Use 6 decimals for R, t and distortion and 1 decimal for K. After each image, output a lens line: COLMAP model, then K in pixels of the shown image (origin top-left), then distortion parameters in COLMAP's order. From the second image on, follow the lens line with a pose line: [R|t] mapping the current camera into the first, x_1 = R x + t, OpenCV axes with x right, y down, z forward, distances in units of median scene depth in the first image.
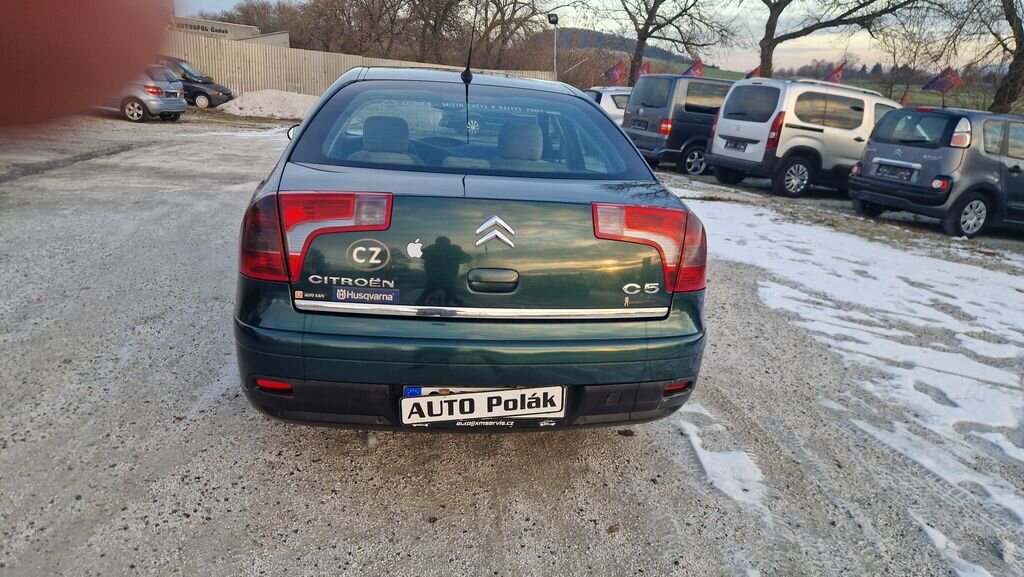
lens RADIAL K [[683.2, 0, 502.9], [0, 683.2, 289.1], [0, 0, 1]] dist [0.001855, -0.001233]
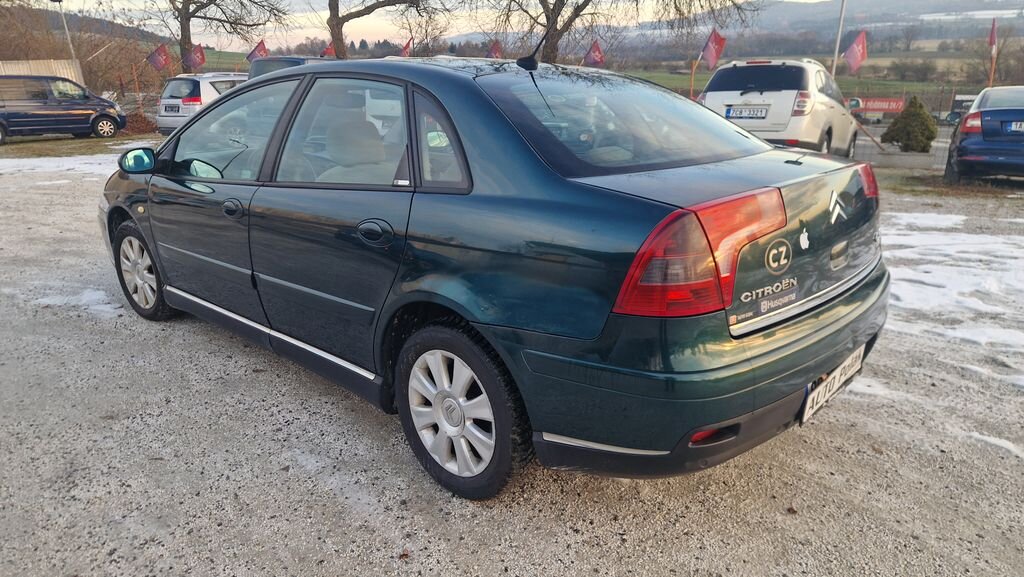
lens RADIAL K [[683.2, 0, 502.9], [0, 683.2, 289.1], [0, 0, 1]] dist [0.001855, -0.001233]
pose [[0.781209, -0.236900, 0.577574, -0.832478], [0.221457, 0.970193, 0.098401, -0.146126], [-0.583669, 0.051036, 0.810386, 0.384898]]
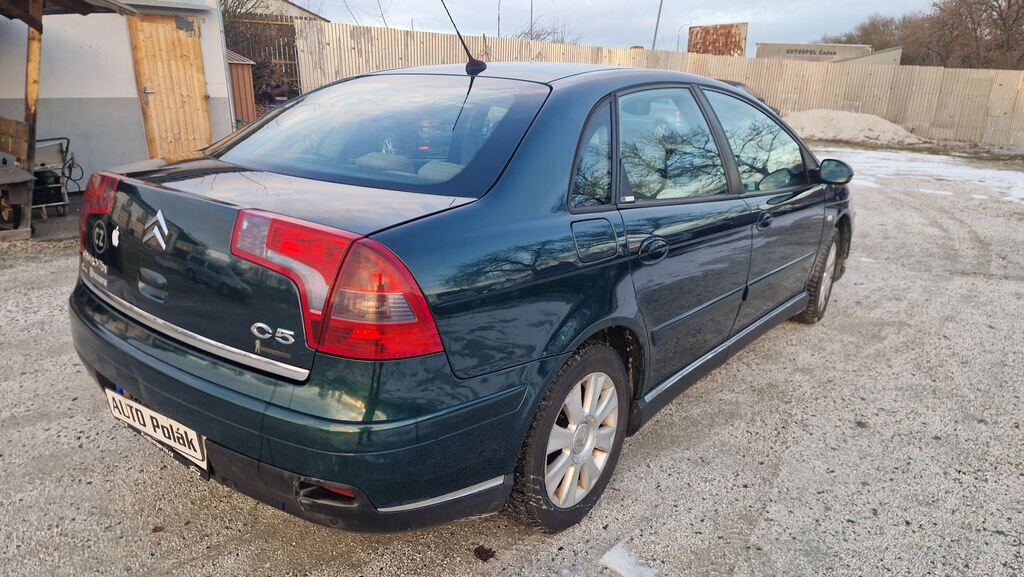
lens RADIAL K [[683.2, 0, 502.9], [0, 683.2, 289.1], [0, 0, 1]] dist [0.001855, -0.001233]
pose [[0.678097, 0.155820, -0.718265, 0.767999], [-0.179784, 0.982745, 0.043466, -0.106670], [0.712645, 0.099658, 0.694411, 0.583006]]
